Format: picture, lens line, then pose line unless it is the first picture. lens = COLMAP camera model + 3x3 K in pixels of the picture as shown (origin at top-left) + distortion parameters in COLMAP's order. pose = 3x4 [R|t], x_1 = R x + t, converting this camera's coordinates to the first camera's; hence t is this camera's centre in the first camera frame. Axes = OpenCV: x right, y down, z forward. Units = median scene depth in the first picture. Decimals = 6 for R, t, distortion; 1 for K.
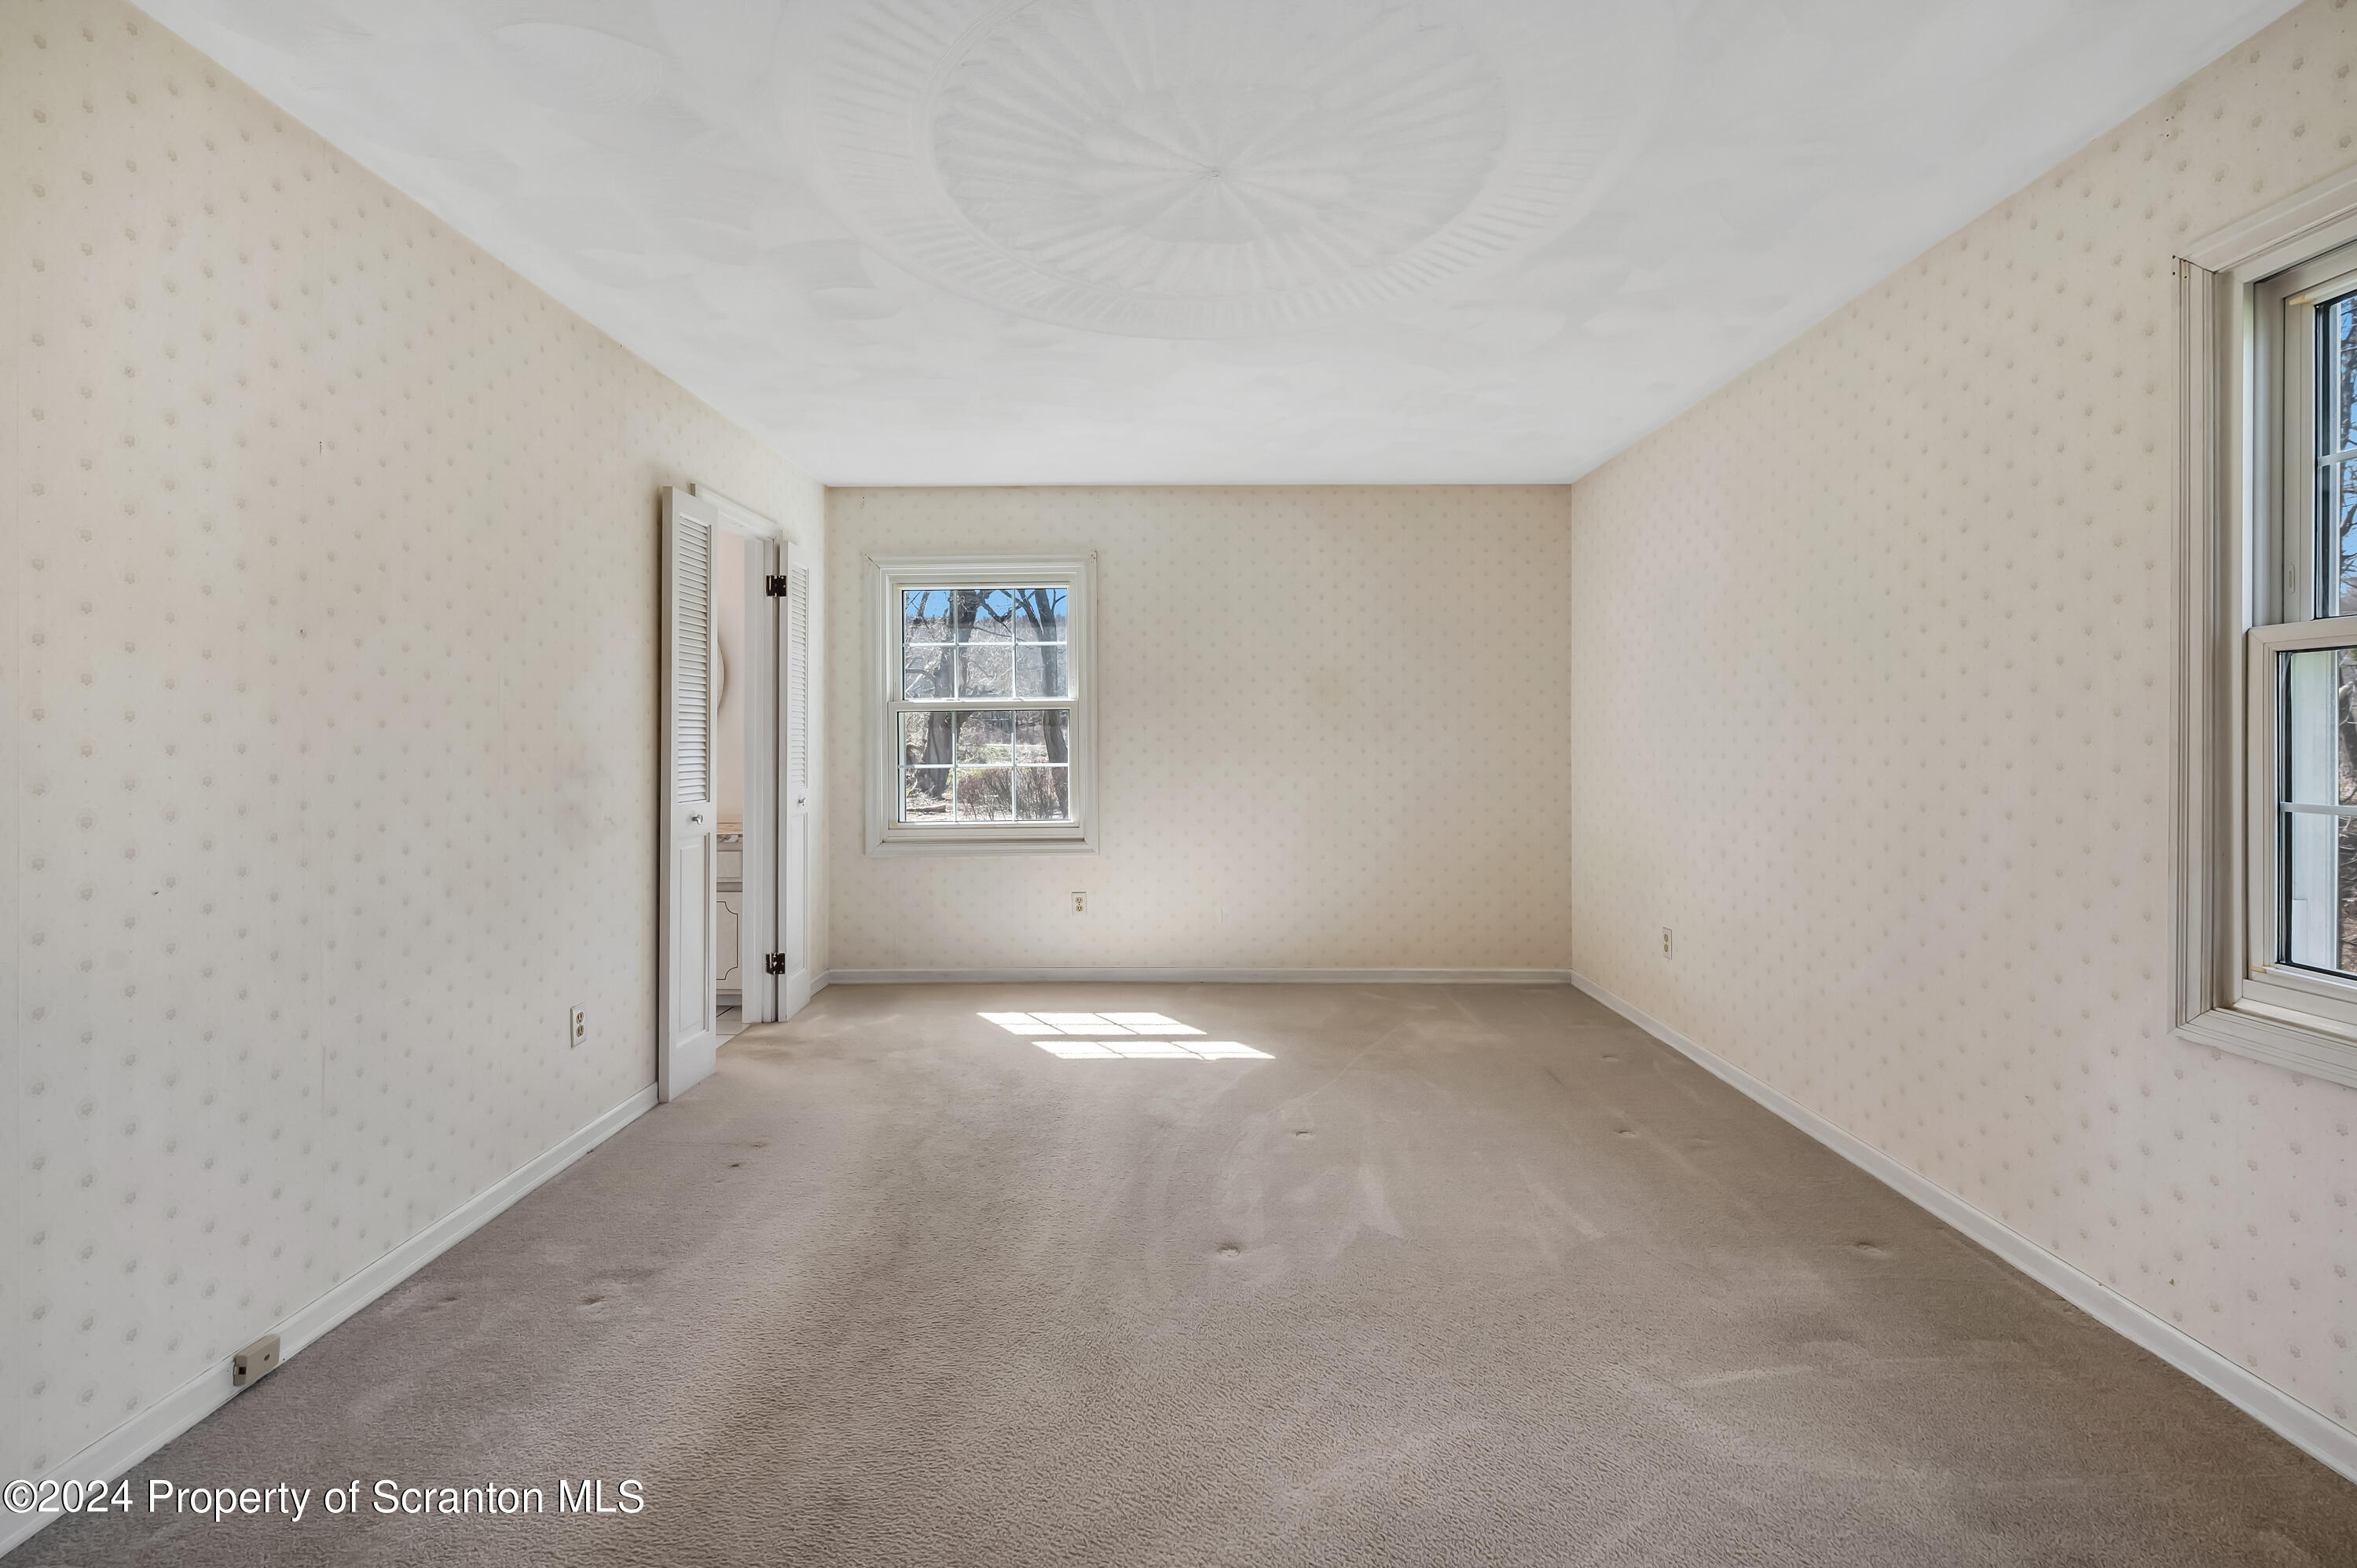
lens RADIAL K [[976.5, 0, 1183.7], [0, 976.5, 734.4], [0, 0, 1]] dist [-0.003115, 0.000128]
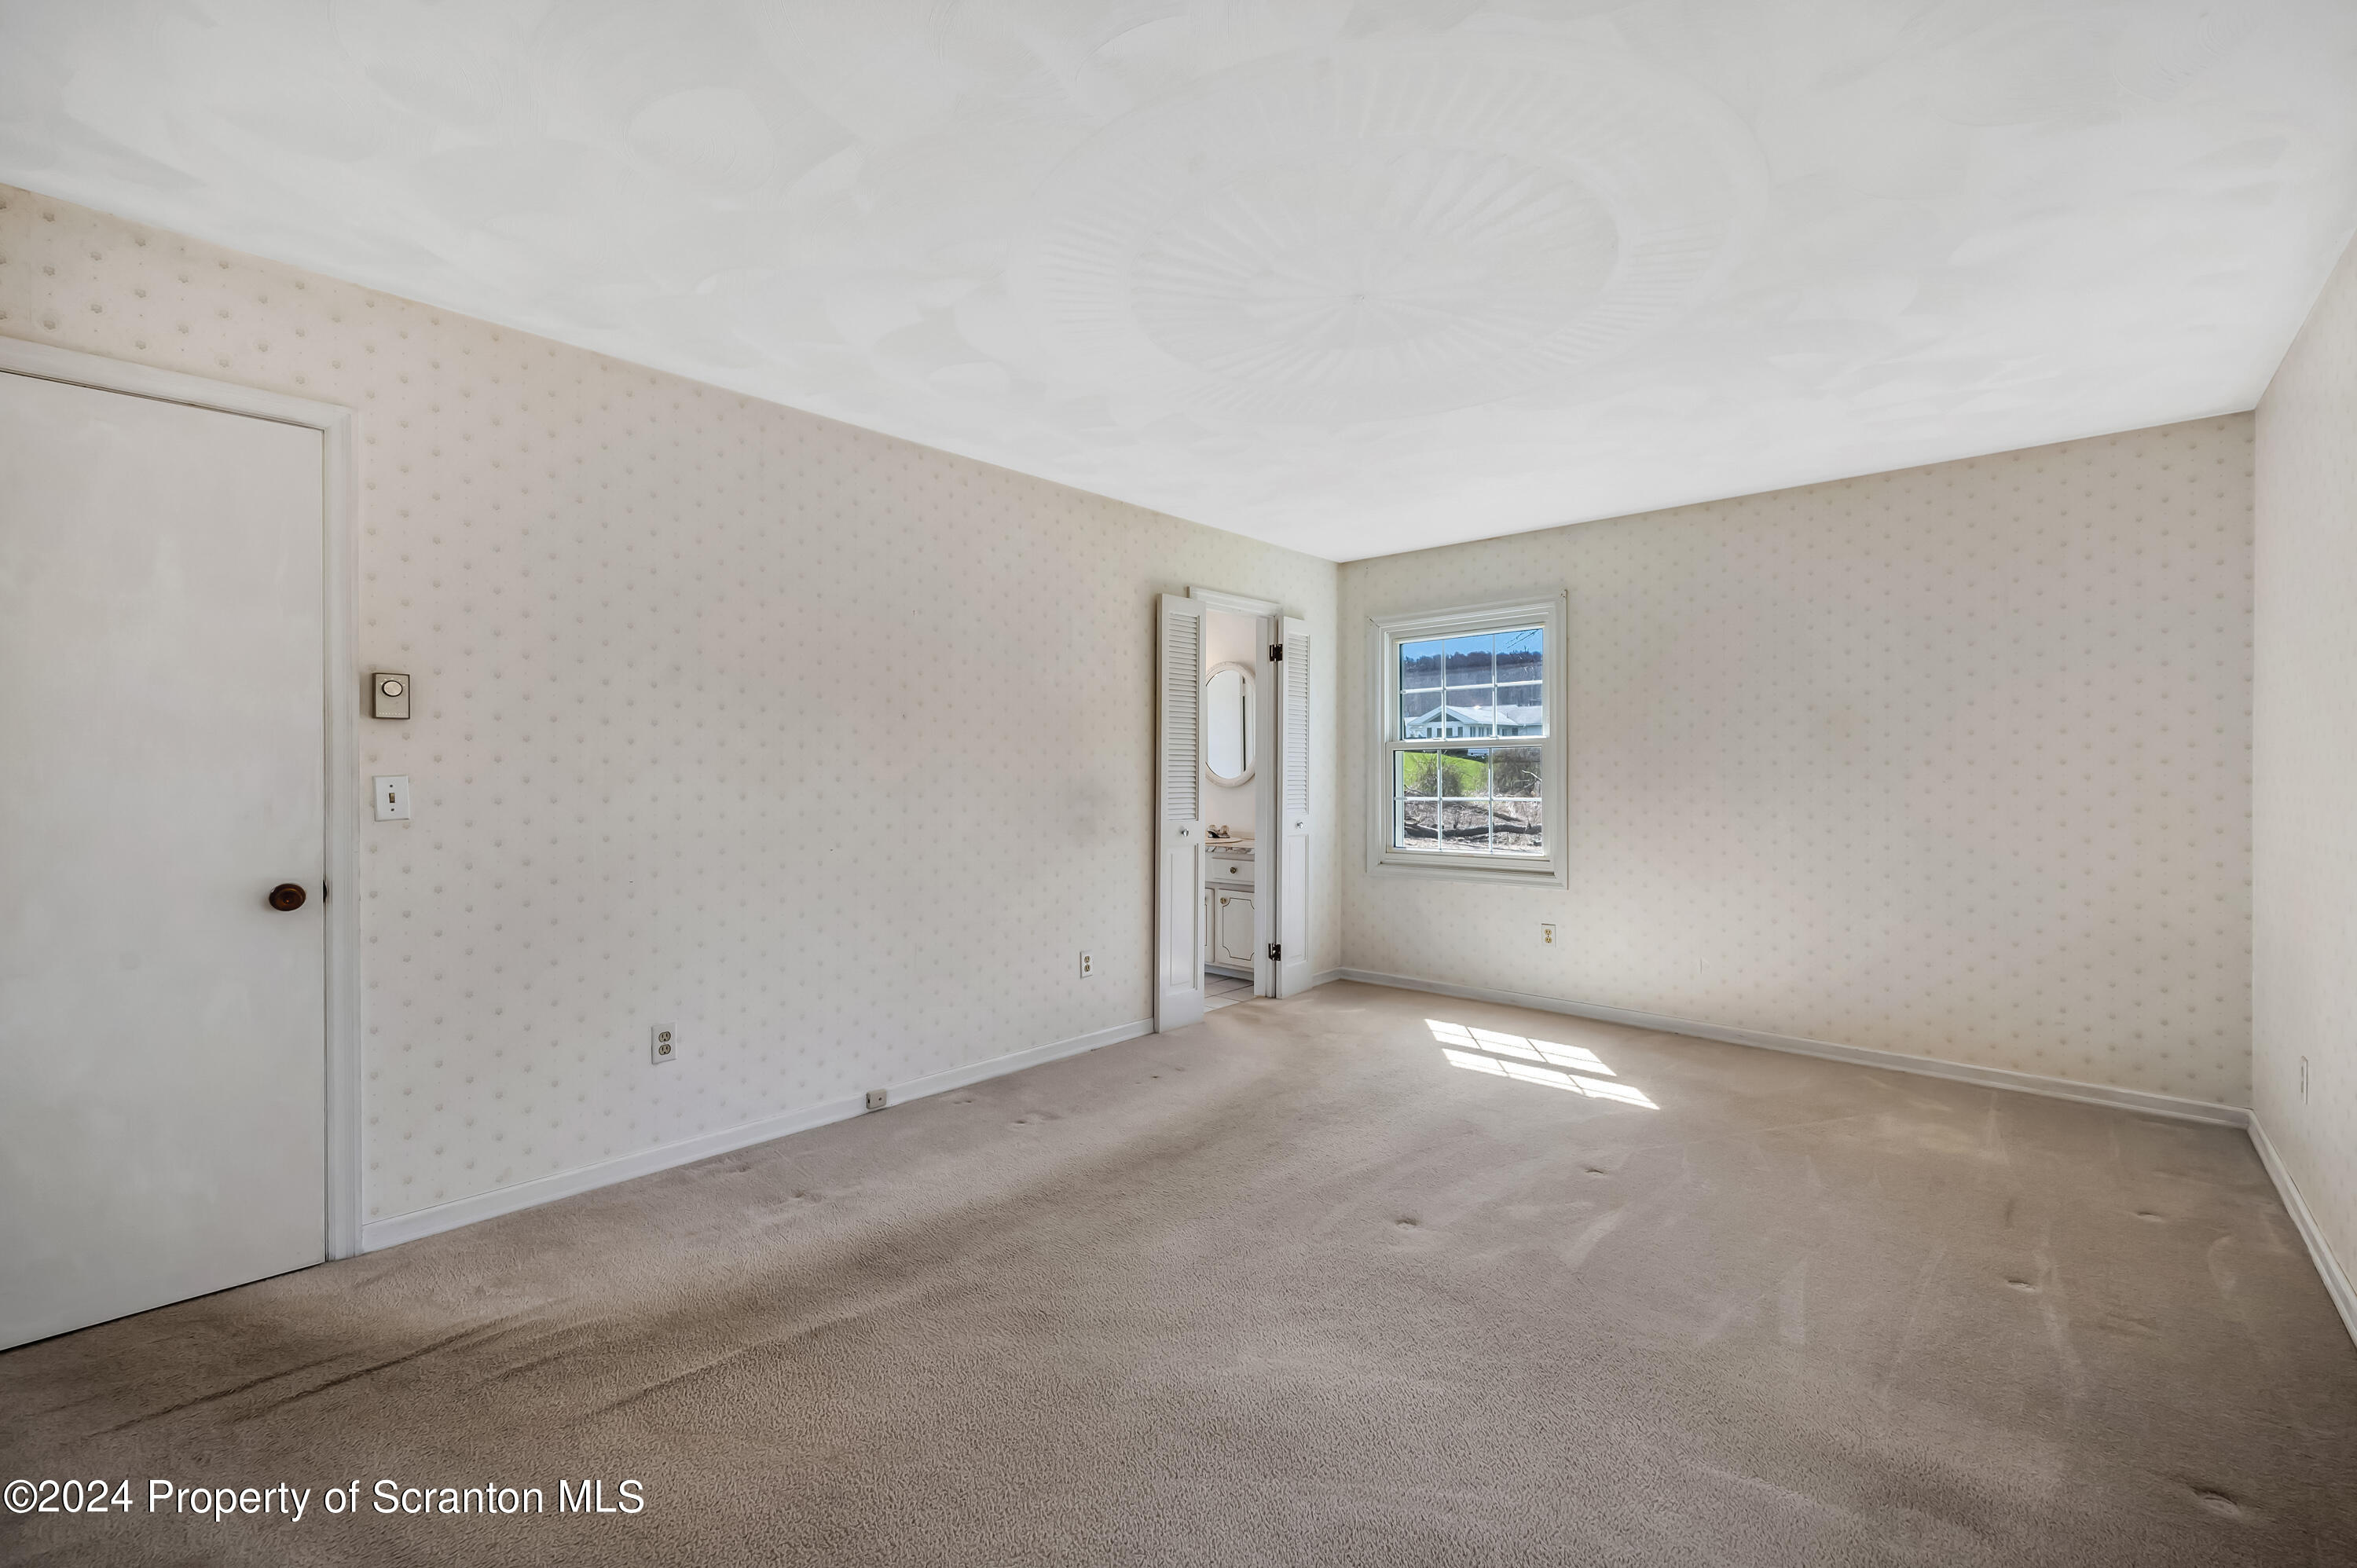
lens RADIAL K [[976.5, 0, 1216.4], [0, 976.5, 777.3], [0, 0, 1]] dist [-0.003115, 0.000128]
pose [[0.757288, 0.006261, -0.653051, 0.360293], [0.000080, 0.999953, 0.009679, -0.003634], [0.653081, -0.007382, 0.757253, -0.005638]]
